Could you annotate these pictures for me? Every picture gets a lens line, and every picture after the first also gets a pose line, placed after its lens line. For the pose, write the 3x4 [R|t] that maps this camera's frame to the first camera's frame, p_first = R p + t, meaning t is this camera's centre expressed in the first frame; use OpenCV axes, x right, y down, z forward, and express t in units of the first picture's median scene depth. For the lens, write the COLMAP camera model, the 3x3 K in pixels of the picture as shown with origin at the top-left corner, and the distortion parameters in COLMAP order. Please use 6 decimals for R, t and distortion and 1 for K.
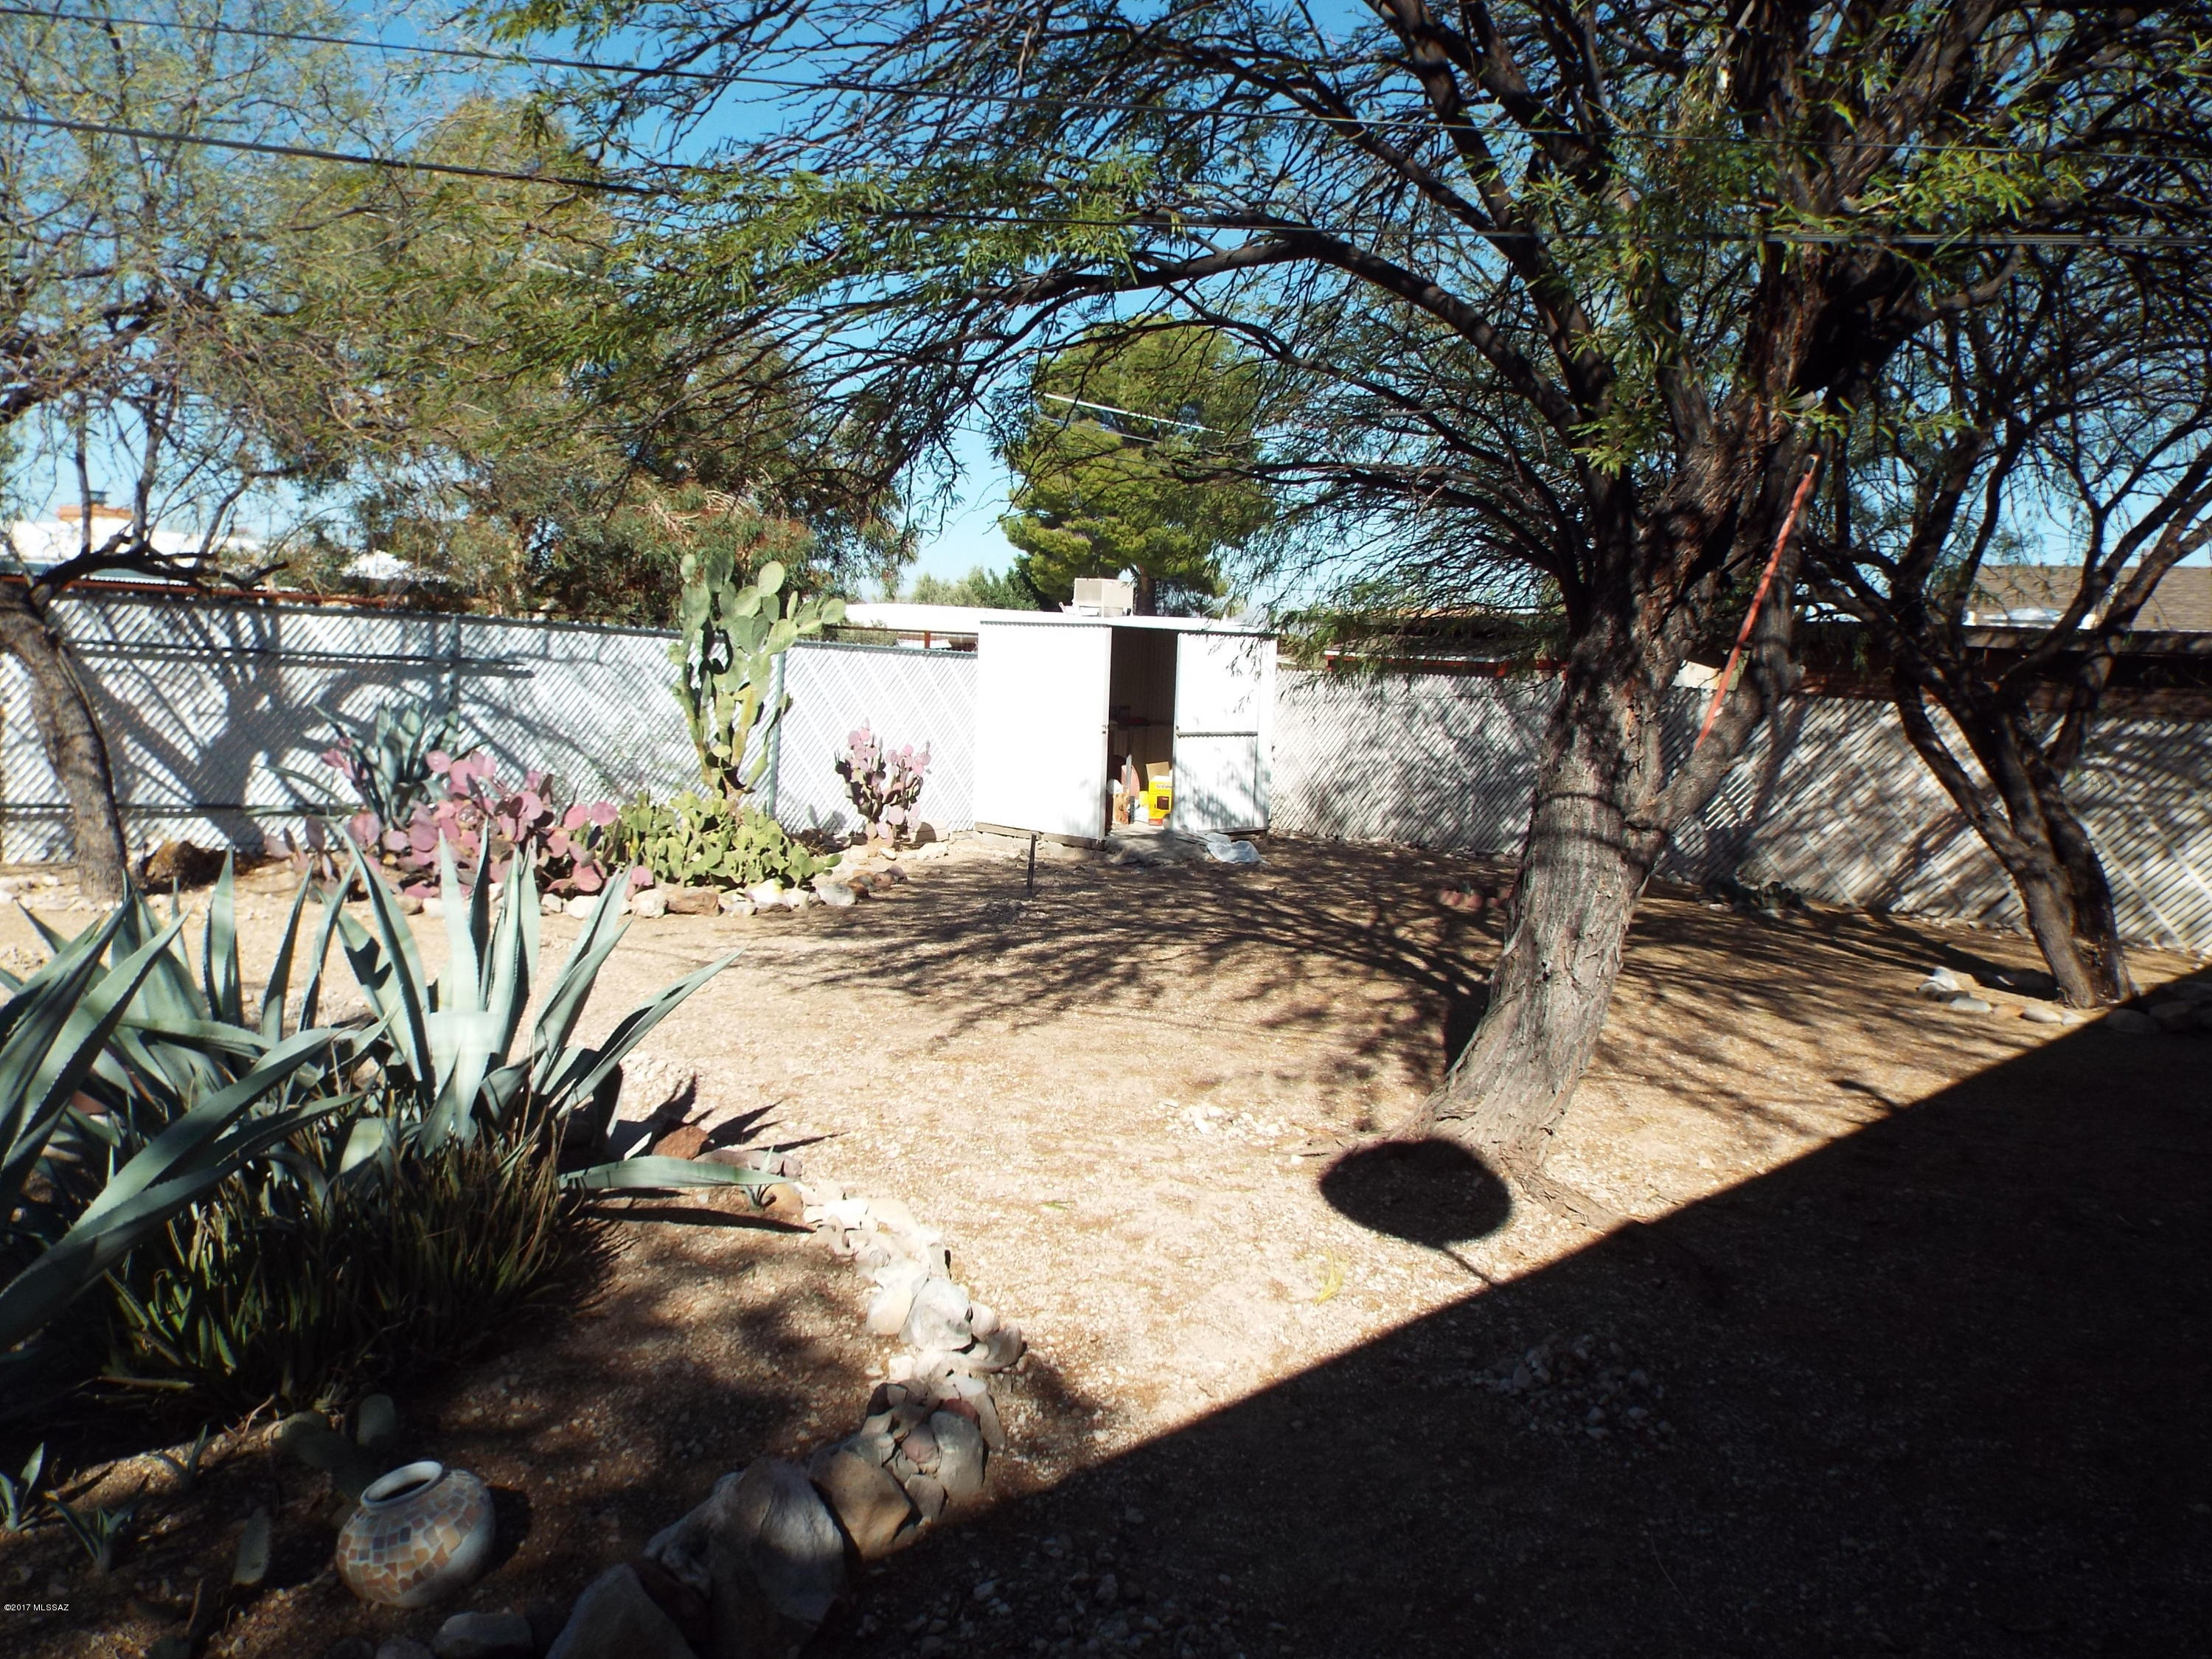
lens RADIAL K [[1676.2, 0, 1106.0], [0, 1676.2, 829.5], [0, 0, 1]] dist [0.006811, 0.010287]
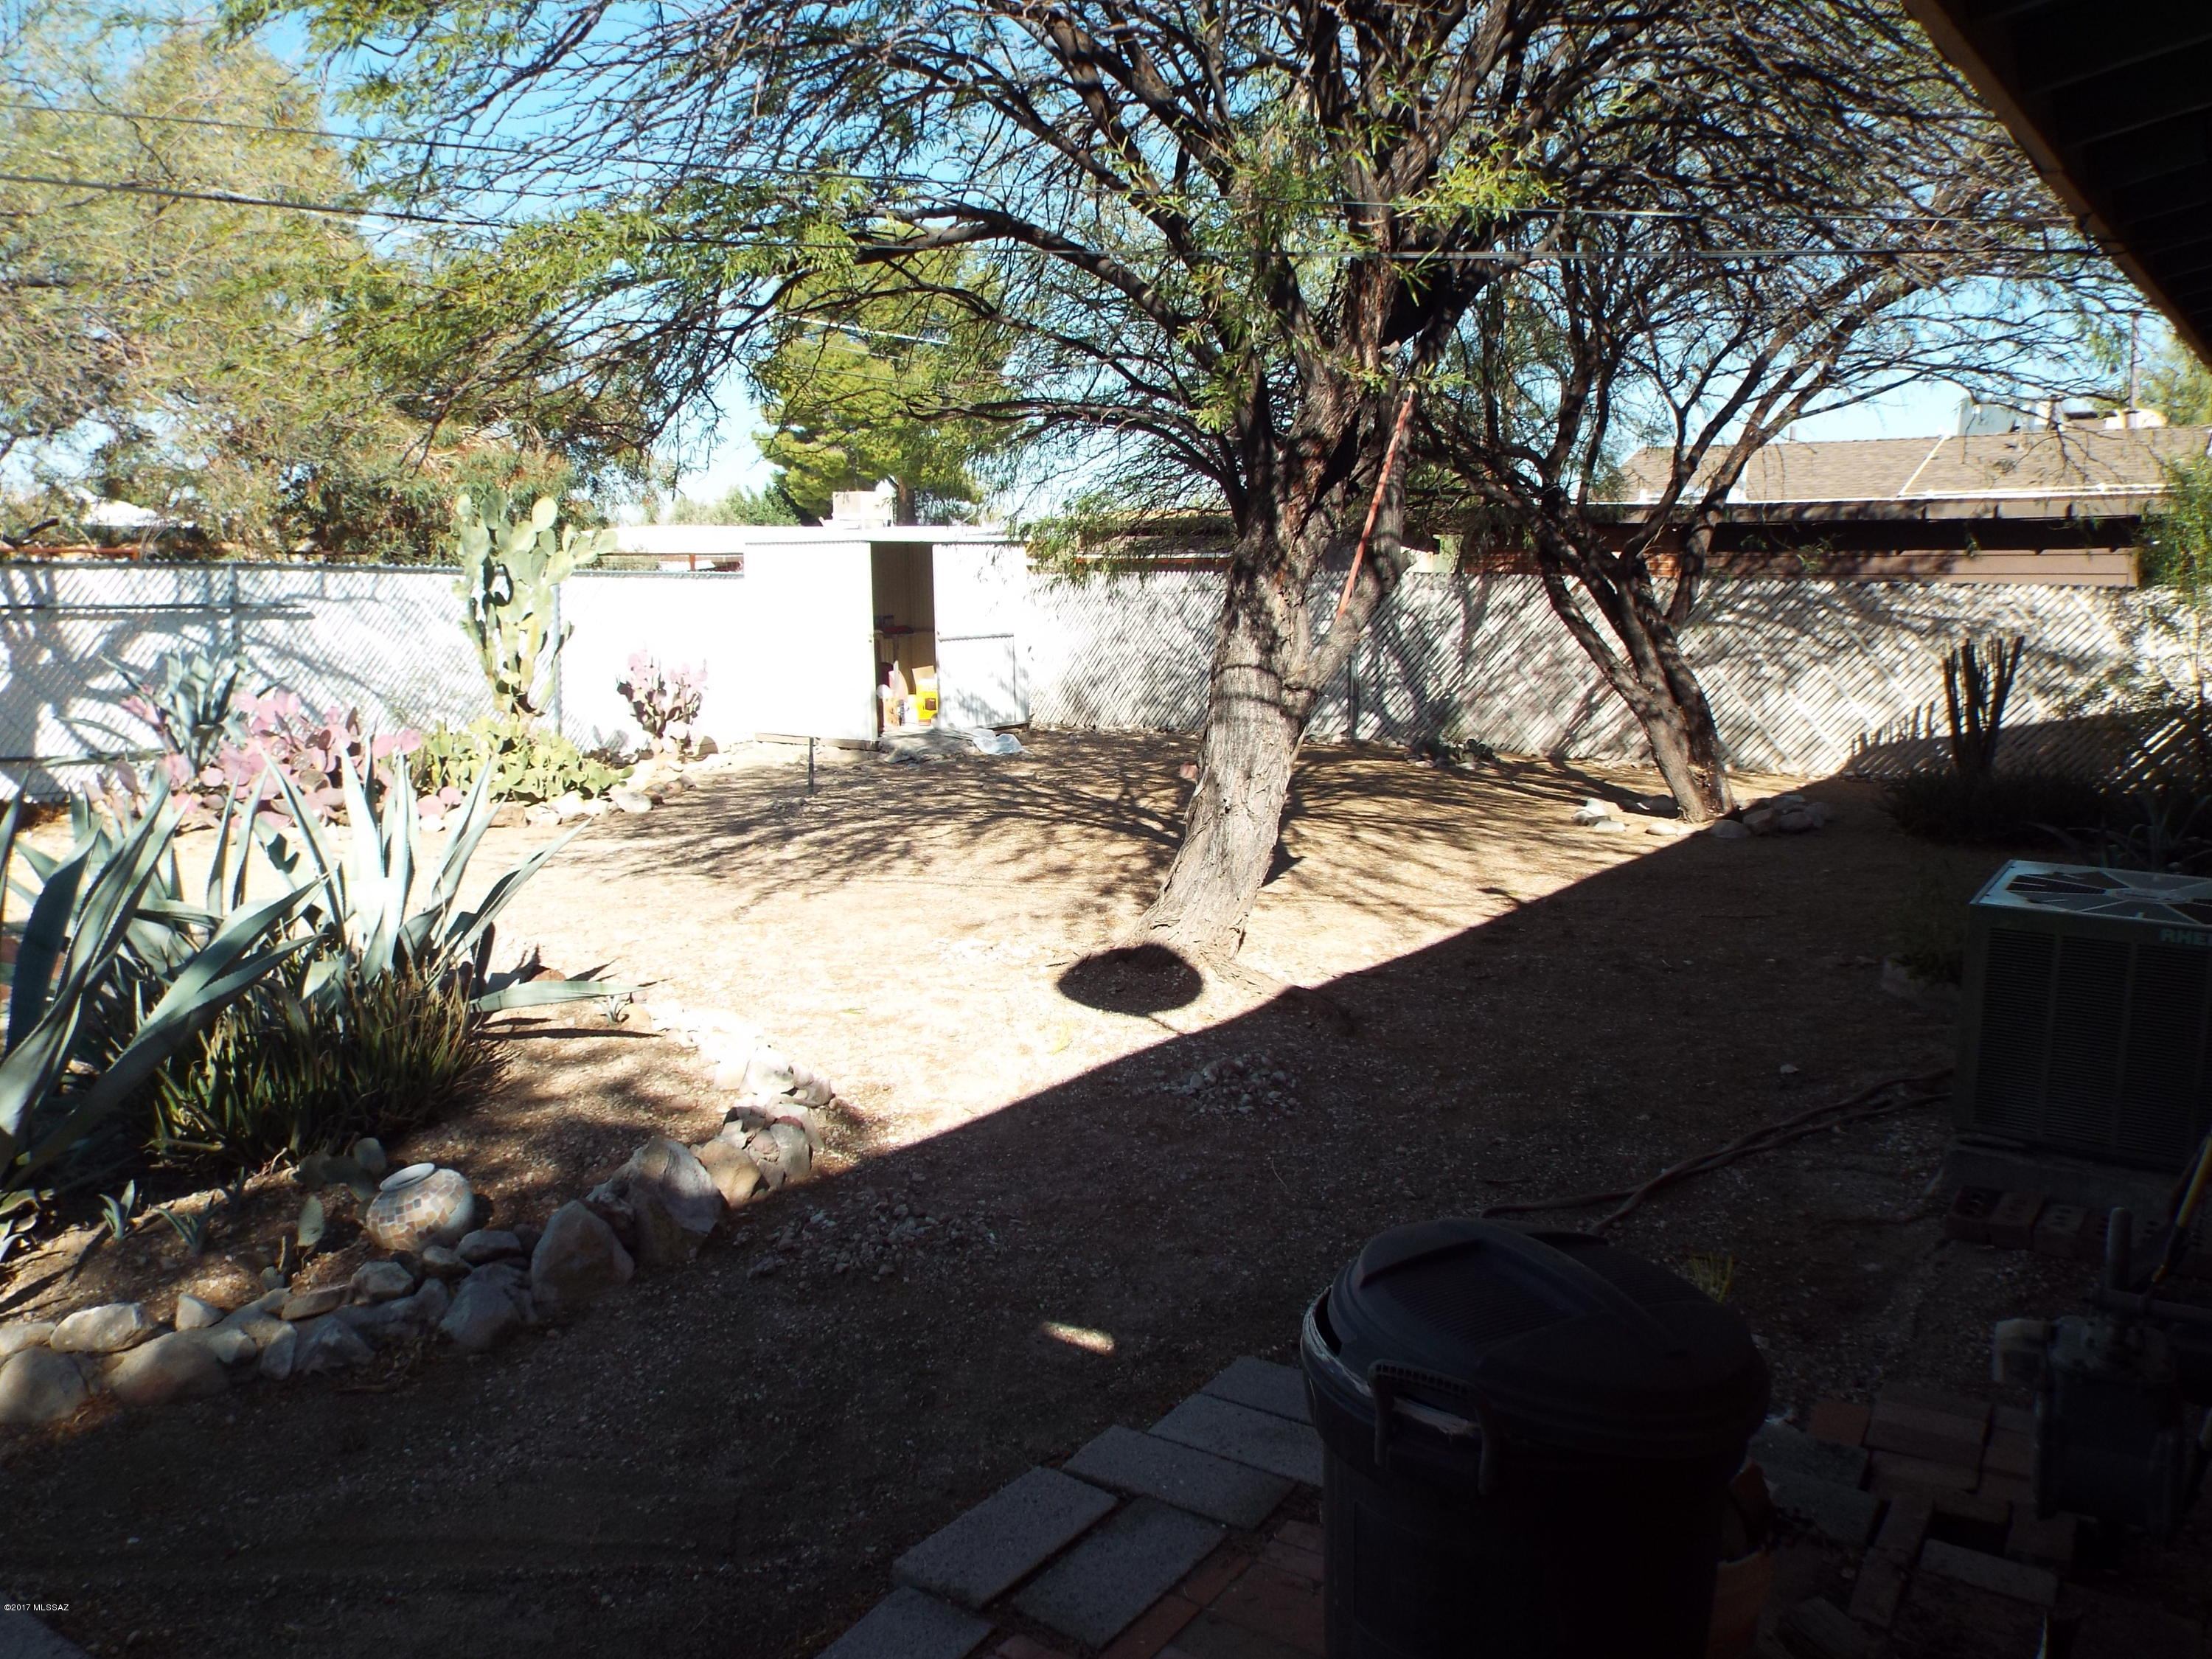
lens RADIAL K [[1676.2, 0, 1106.0], [0, 1676.2, 829.5], [0, 0, 1]] dist [0.006811, 0.010287]
pose [[0.989300, -0.070759, 0.127590, 0.004095], [0.063560, 0.996194, 0.059646, 0.010937], [-0.131325, -0.050898, 0.990032, -0.129926]]
